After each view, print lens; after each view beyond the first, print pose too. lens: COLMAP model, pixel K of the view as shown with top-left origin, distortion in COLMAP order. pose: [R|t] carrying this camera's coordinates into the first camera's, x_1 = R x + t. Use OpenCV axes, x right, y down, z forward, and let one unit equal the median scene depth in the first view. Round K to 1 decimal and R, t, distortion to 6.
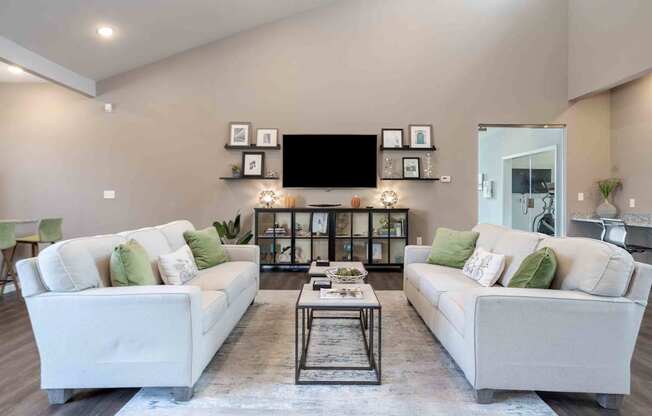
lens RADIAL K [[319.9, 0, 324.5], [0, 319.9, 203.7], [0, 0, 1]] dist [-0.002082, -0.000740]
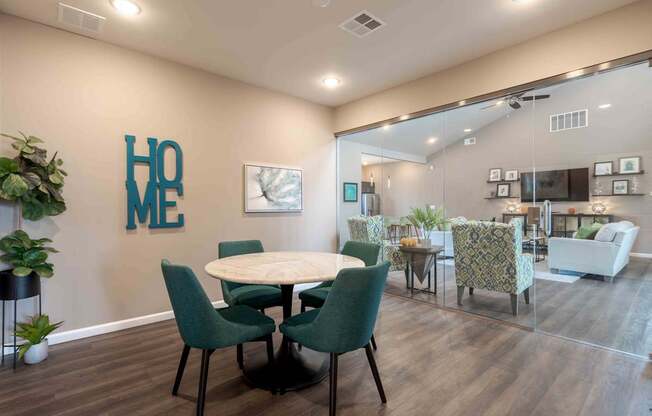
lens RADIAL K [[319.9, 0, 323.6], [0, 319.9, 207.5], [0, 0, 1]] dist [-0.002082, -0.000740]
pose [[0.671616, -0.007574, -0.740861, 0.448638], [-0.002048, 0.999925, -0.012079, 0.001731], [0.740897, 0.009630, 0.671550, -1.014890]]
